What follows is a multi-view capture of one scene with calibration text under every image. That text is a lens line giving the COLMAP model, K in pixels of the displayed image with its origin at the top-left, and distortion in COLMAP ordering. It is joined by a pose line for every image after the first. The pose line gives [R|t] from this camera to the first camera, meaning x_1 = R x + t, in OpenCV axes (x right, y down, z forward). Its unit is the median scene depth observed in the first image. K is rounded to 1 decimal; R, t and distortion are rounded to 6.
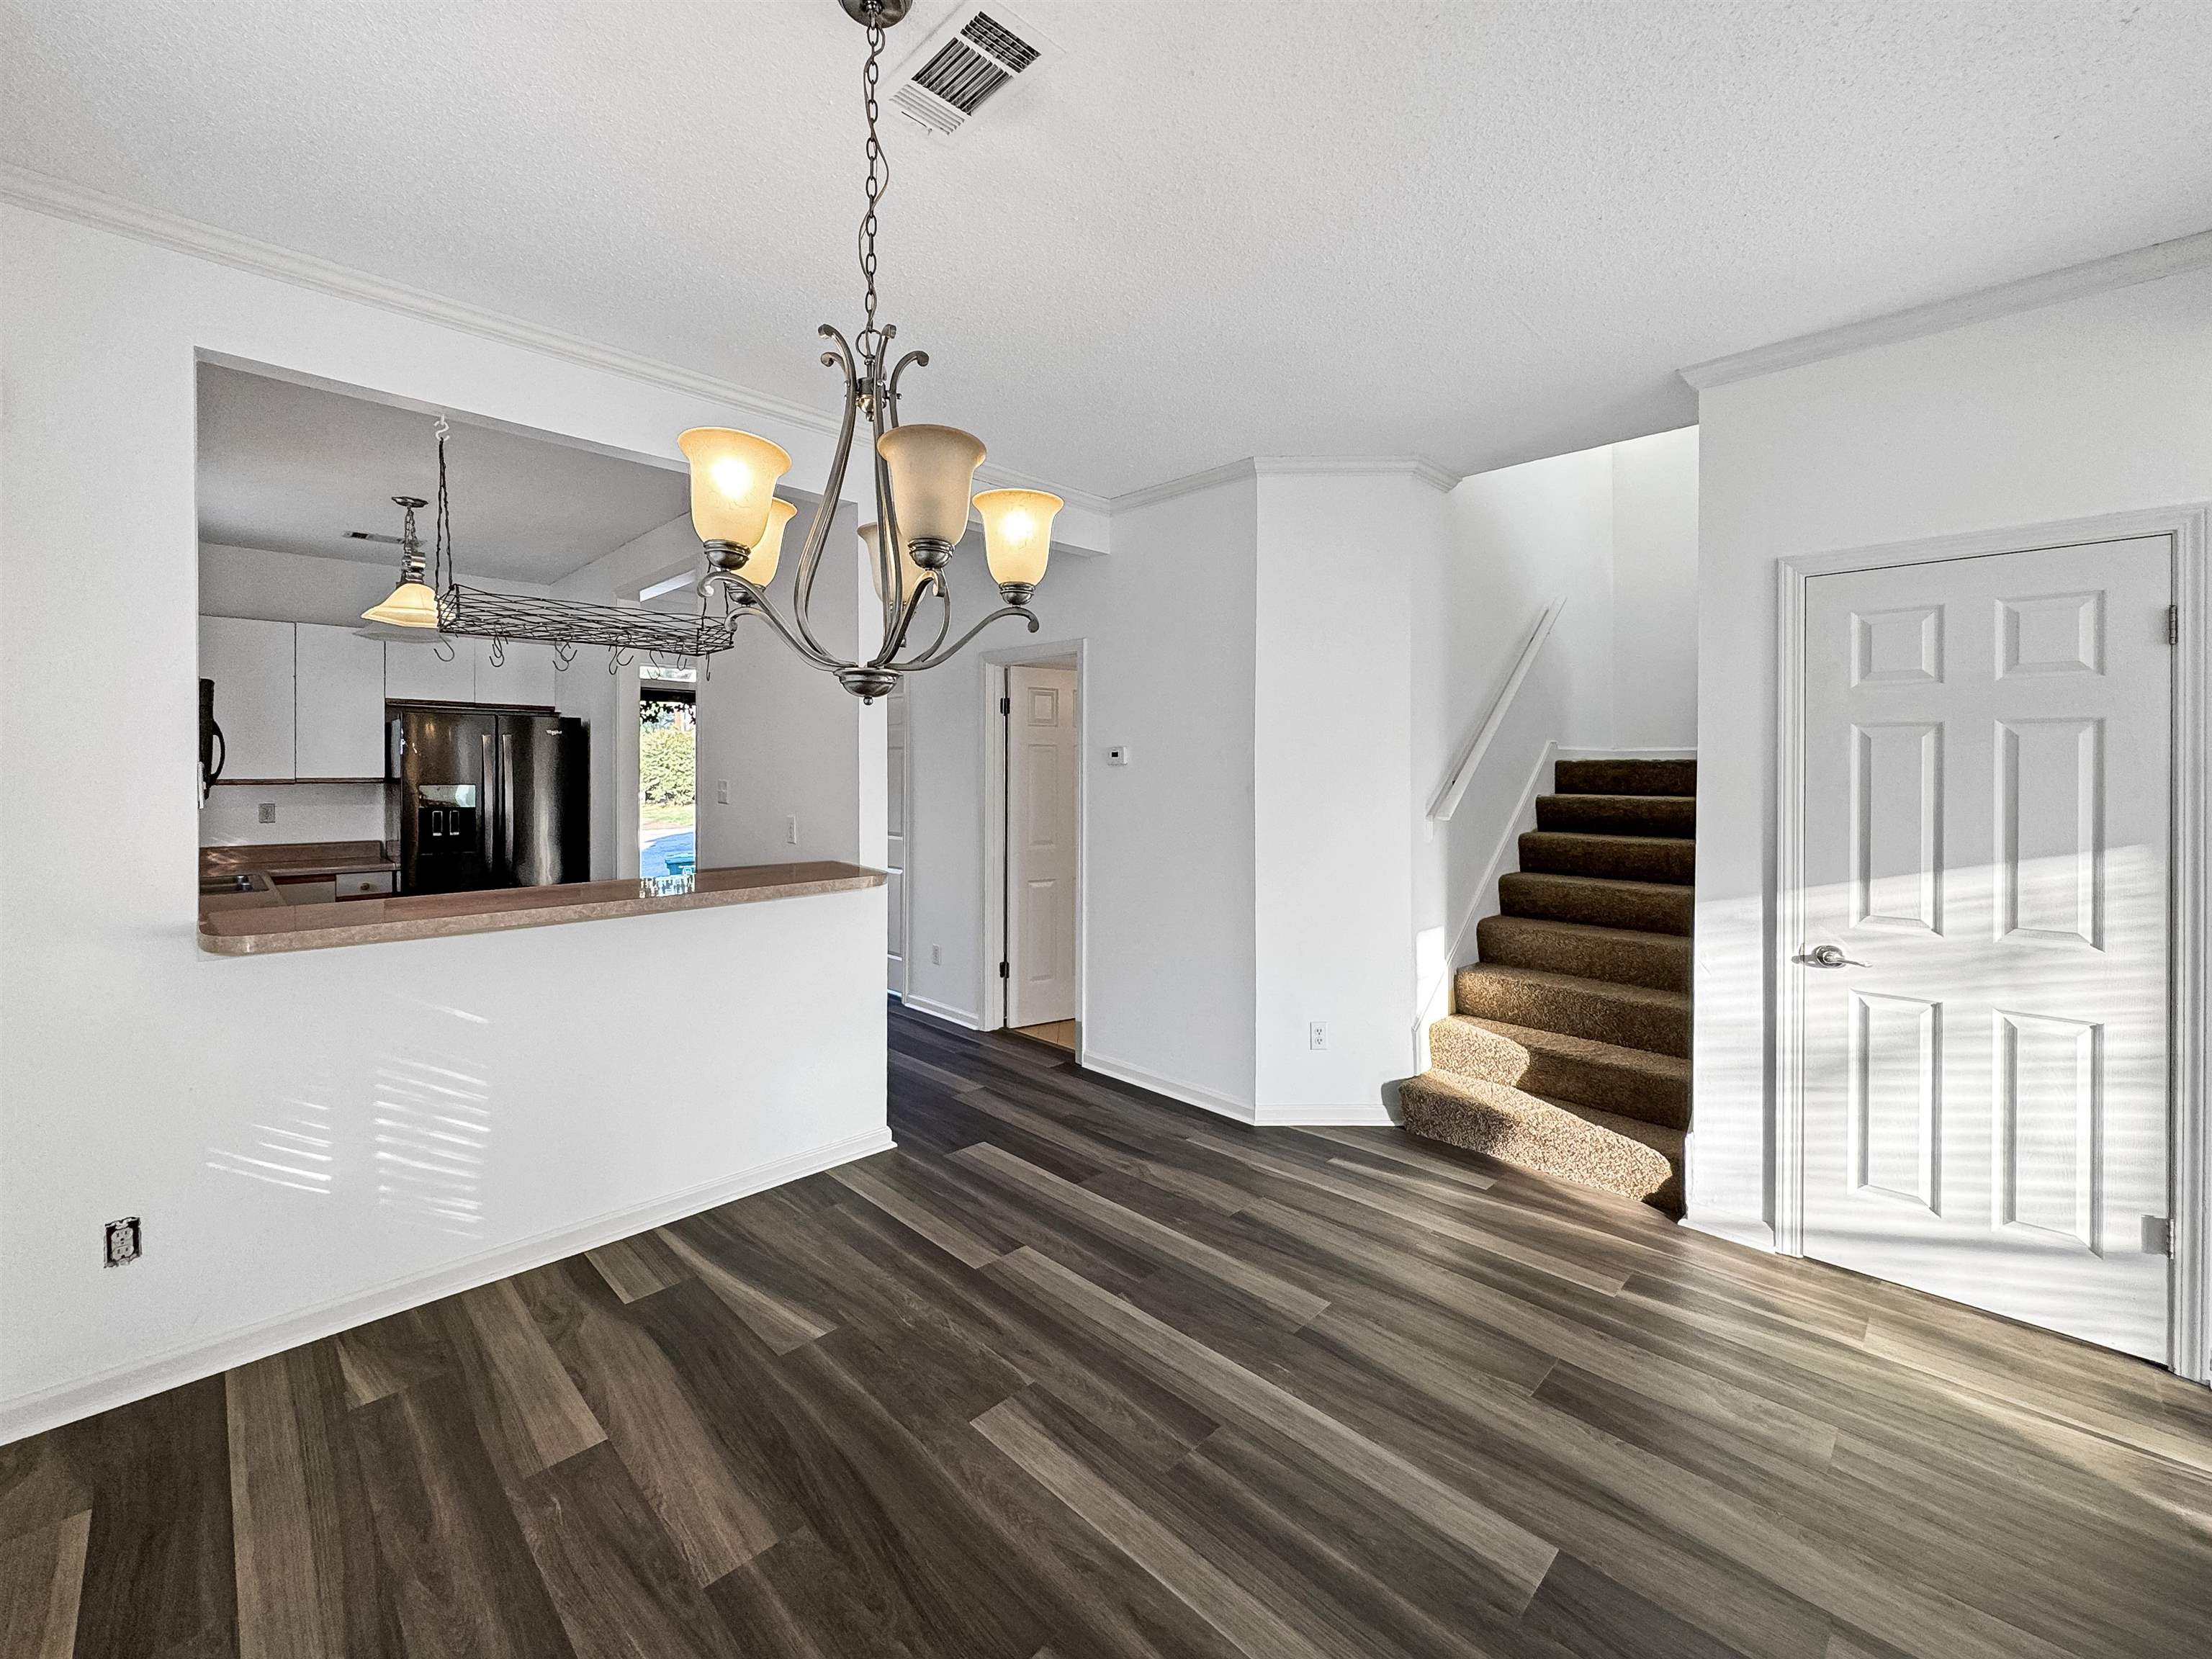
lens RADIAL K [[910.6, 0, 1091.7], [0, 910.6, 770.6], [0, 0, 1]] dist [0.002550, 0.000117]
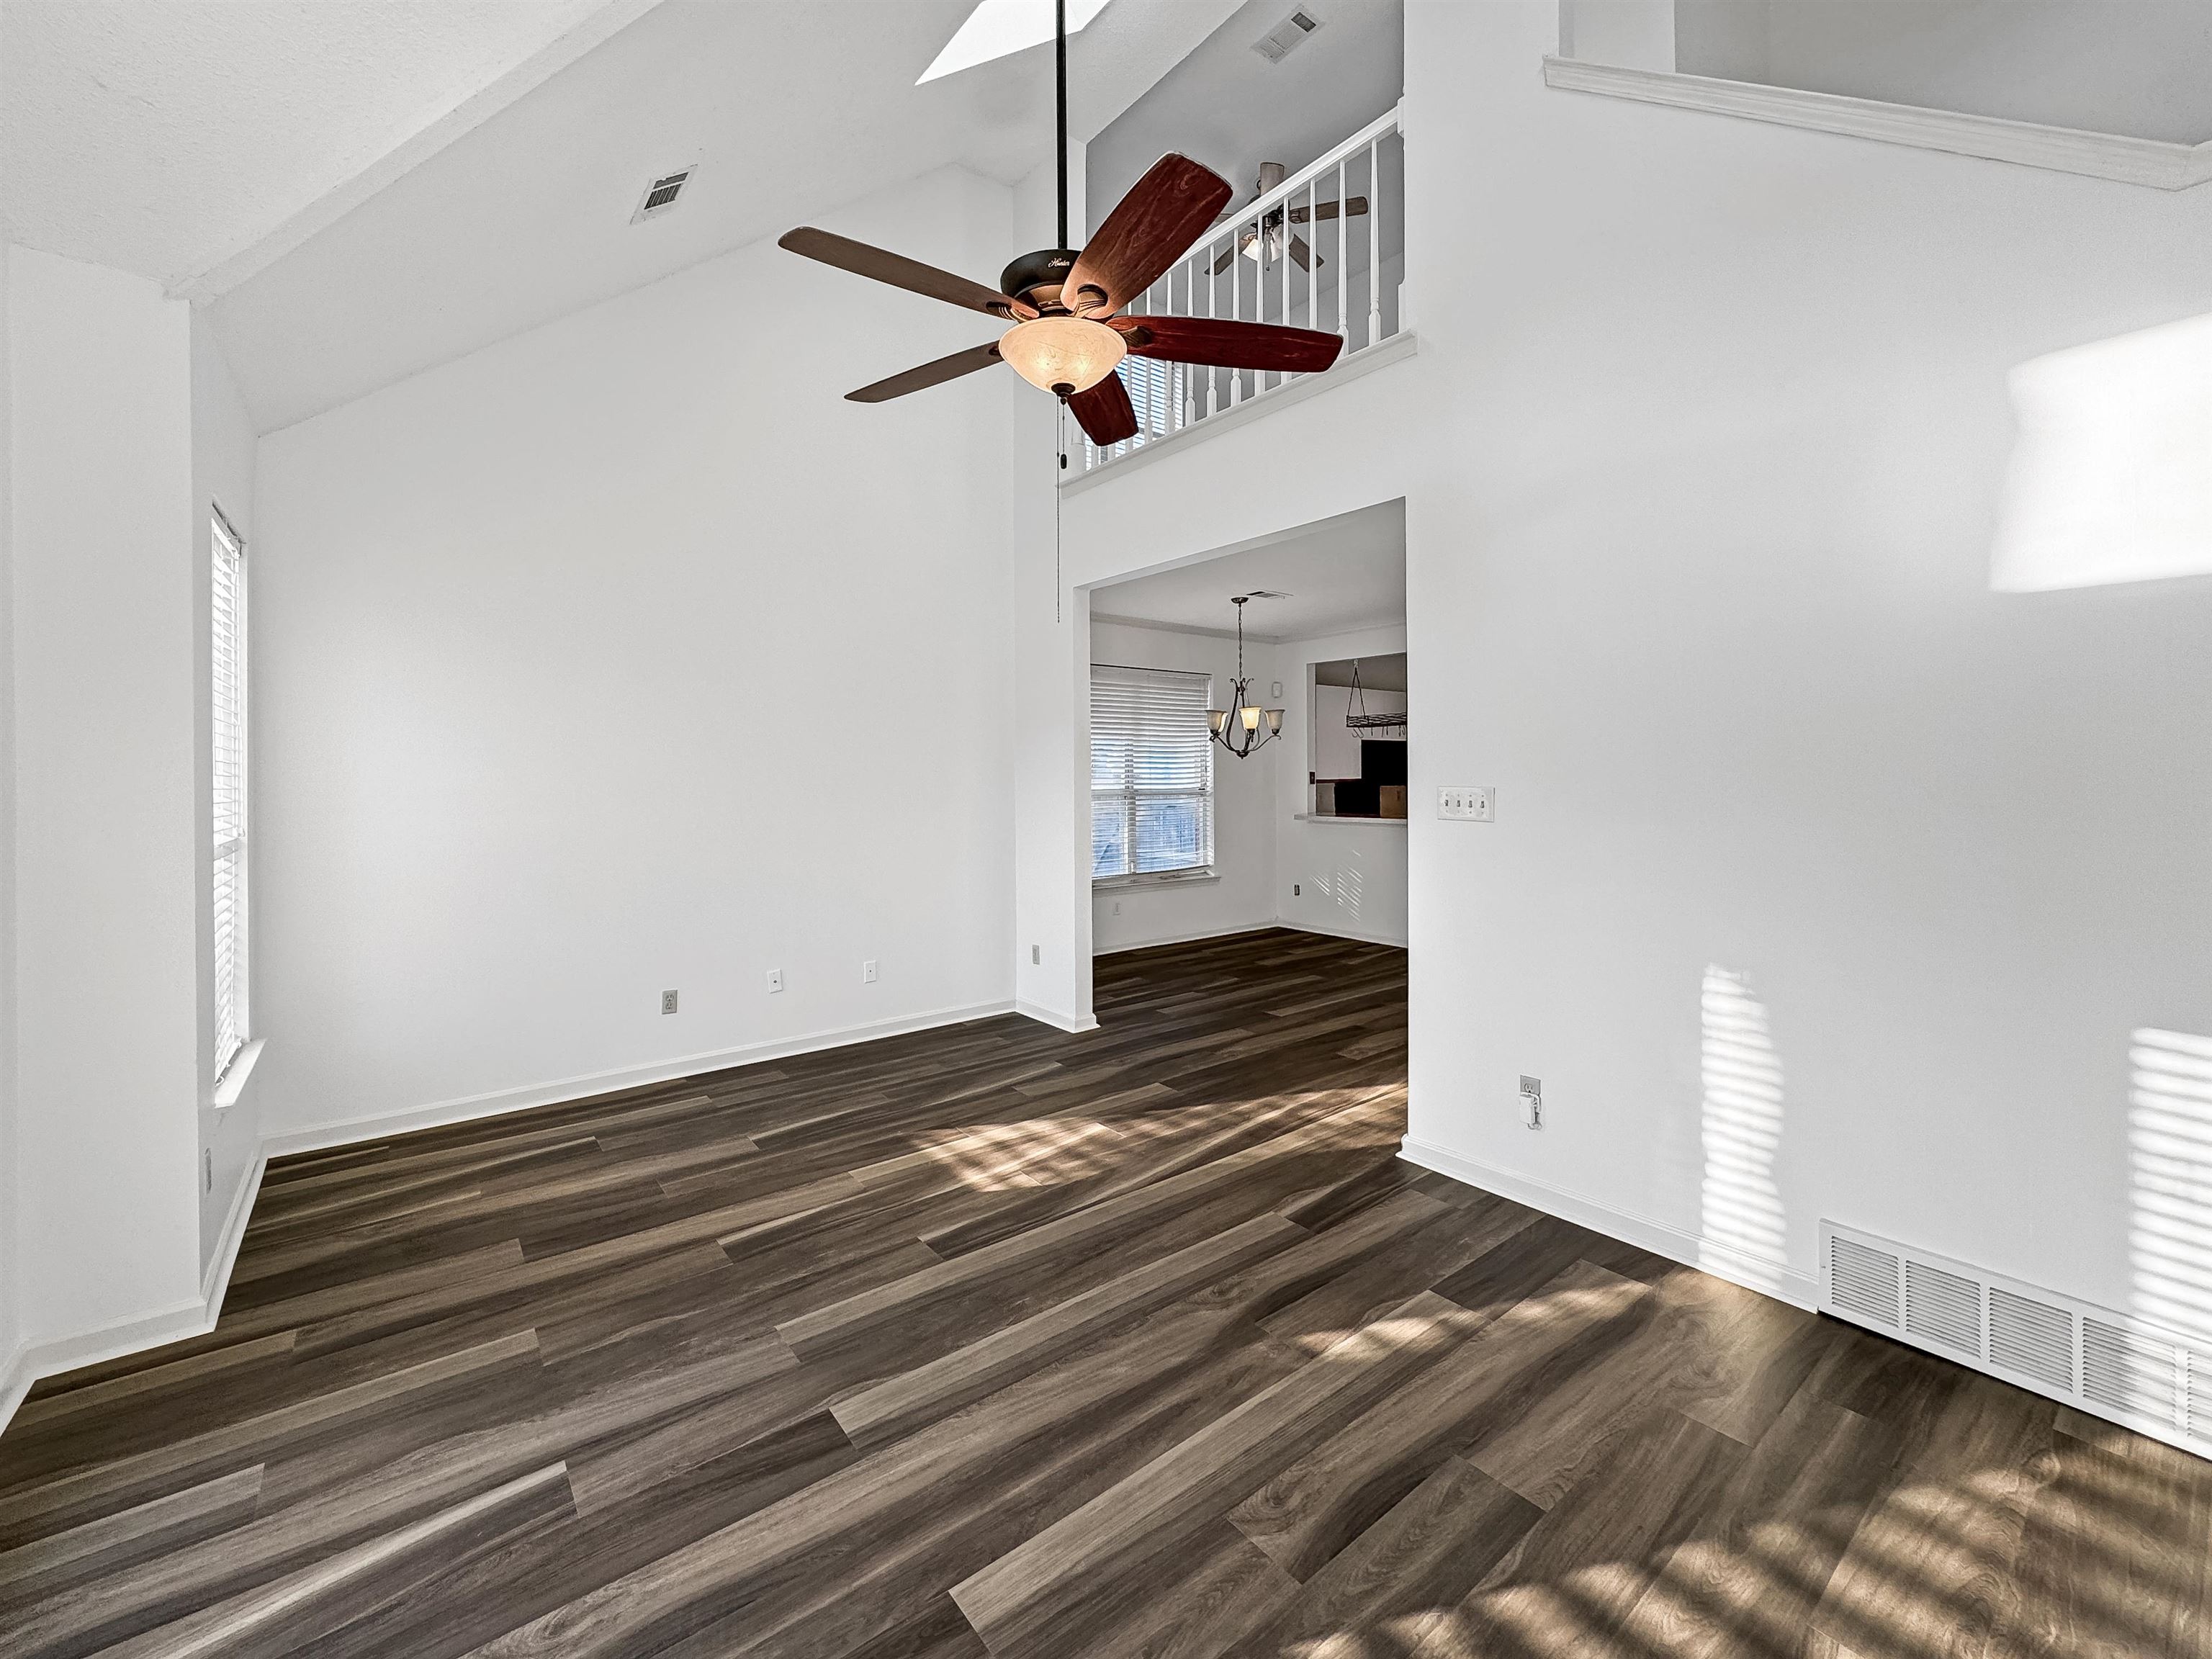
lens RADIAL K [[910.4, 0, 1111.3], [0, 910.4, 780.6], [0, 0, 1]] dist [-0.001051, -0.000008]
pose [[-0.108670, 0.007499, -0.994050, 2.473807], [0.004002, 0.999967, 0.007106, 0.000277], [0.994070, -0.003206, -0.108696, 0.502063]]
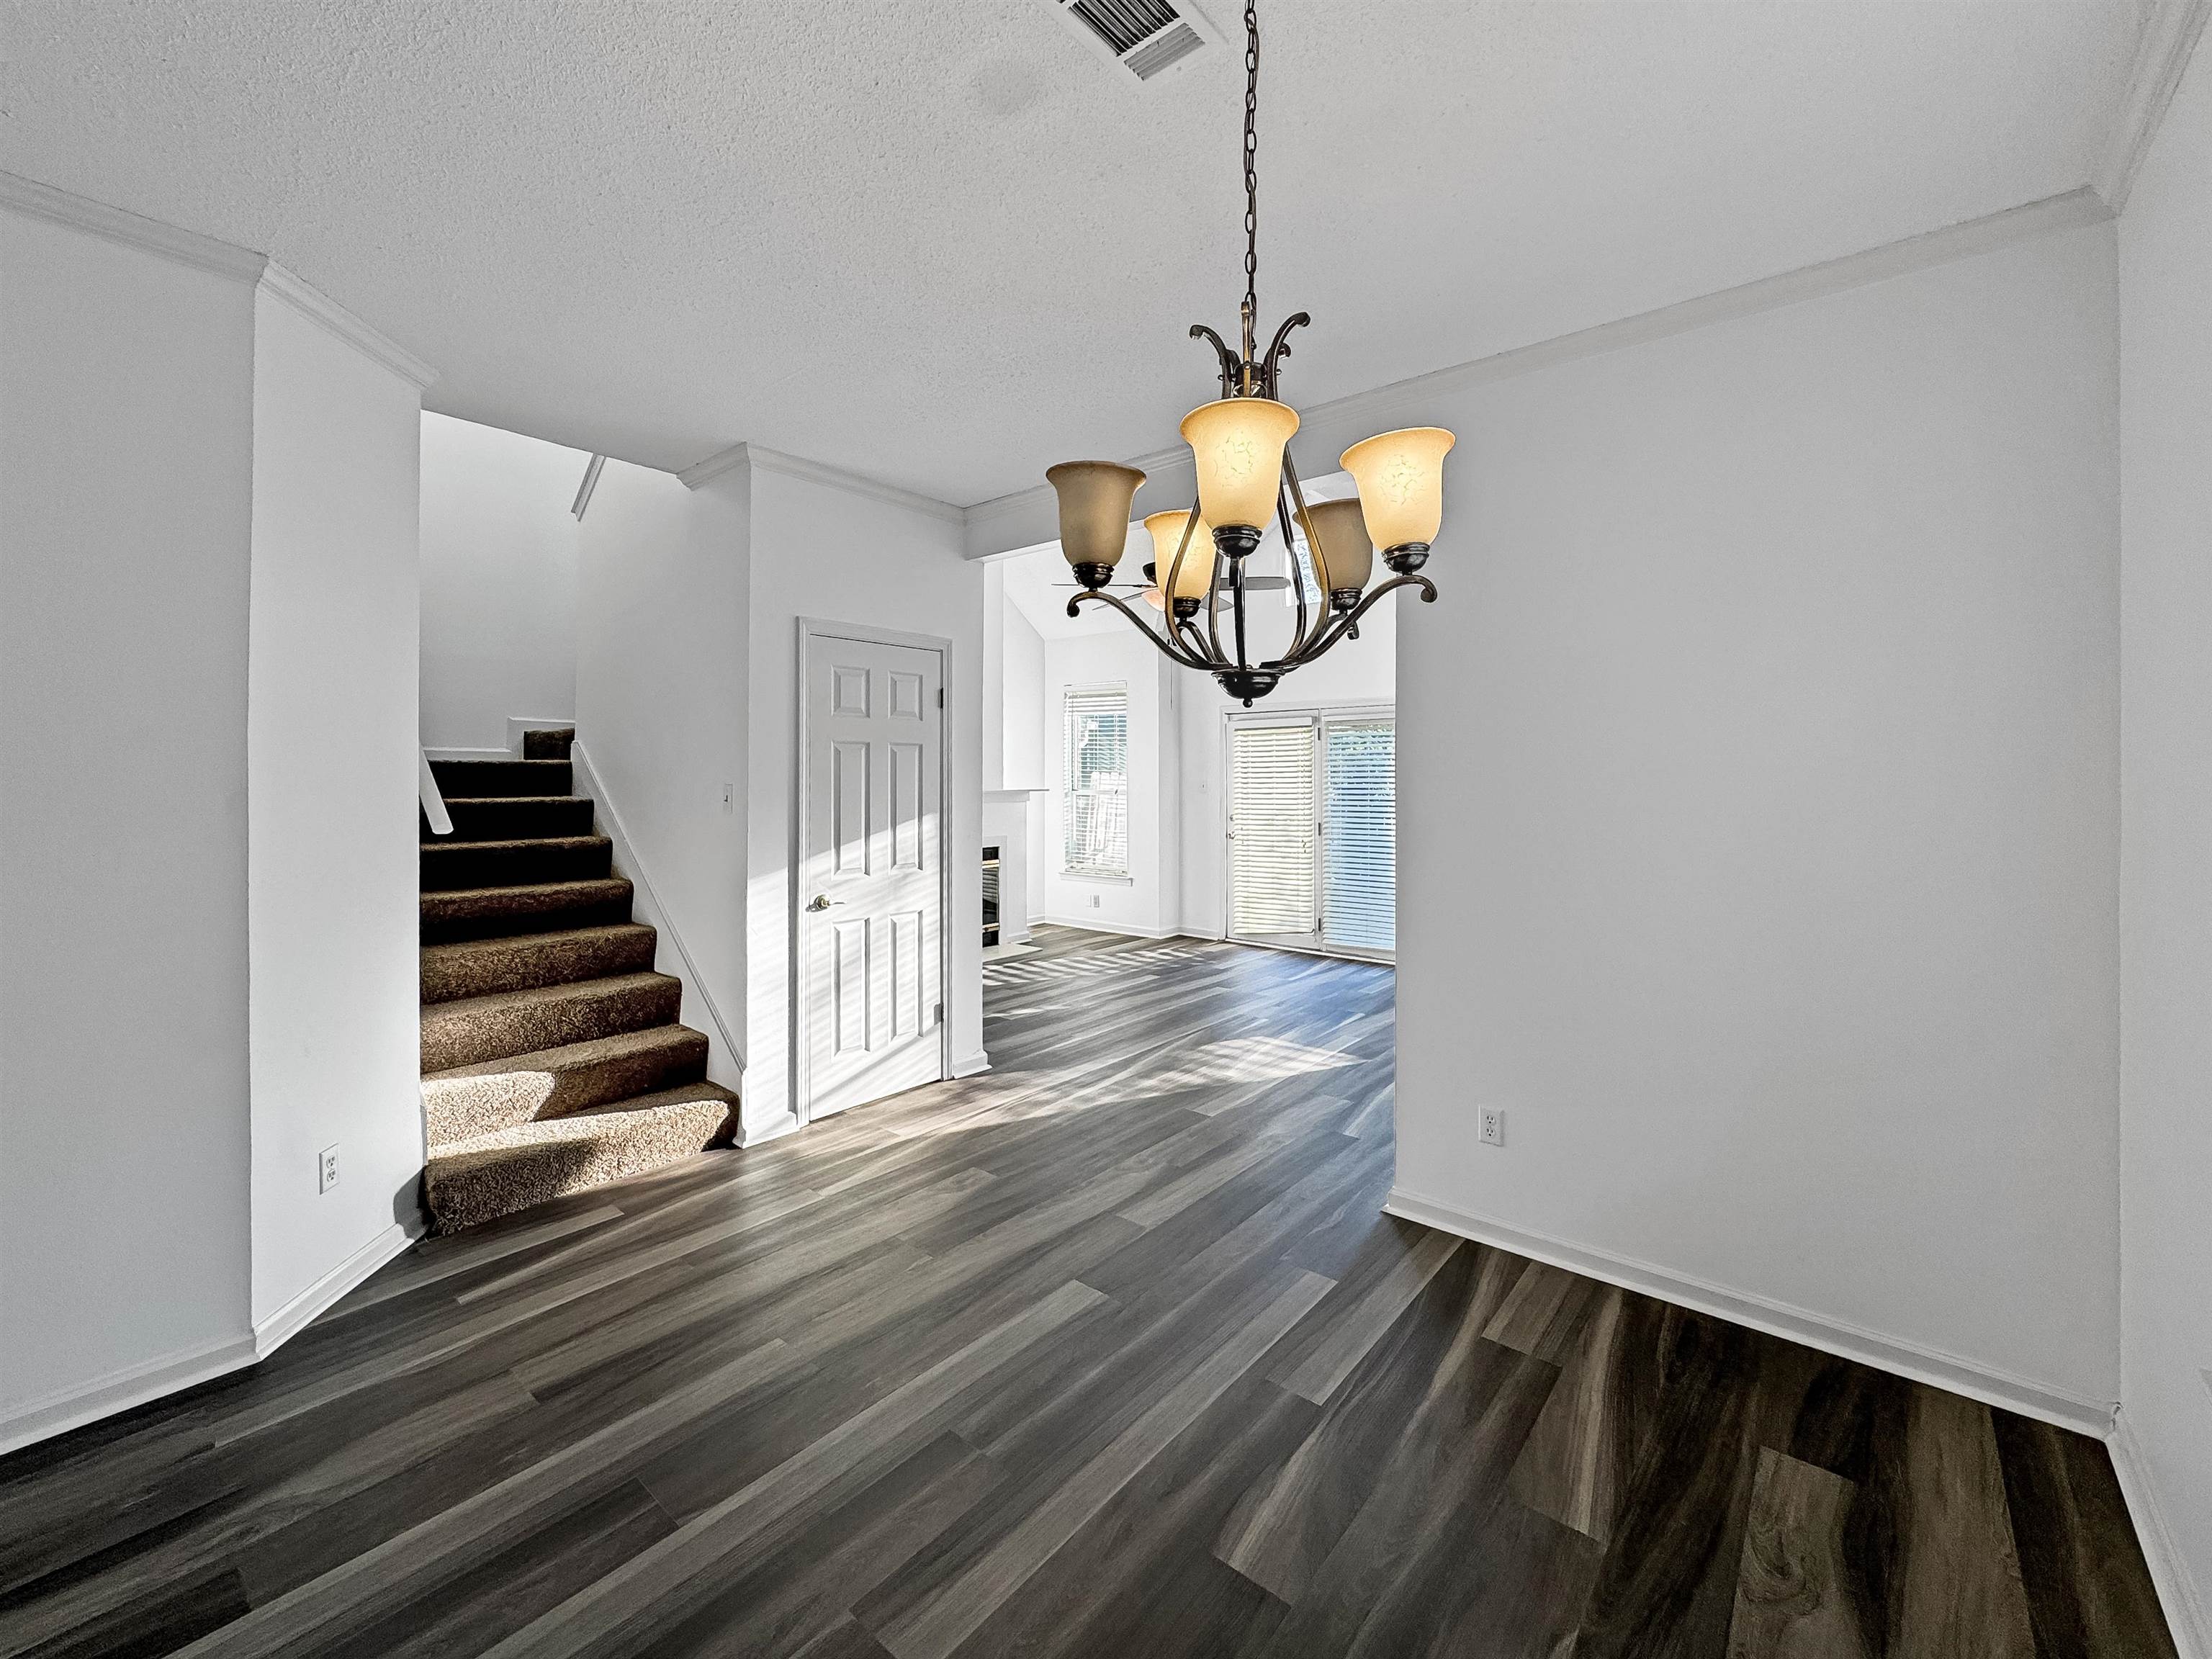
lens RADIAL K [[910.6, 0, 1091.7], [0, 910.6, 770.6], [0, 0, 1]] dist [0.002550, 0.000117]
pose [[-0.084438, 0.002656, 0.996425, -0.678823], [-0.003813, 0.999988, -0.002988, -0.001206], [-0.996421, -0.004052, -0.084427, 0.729374]]
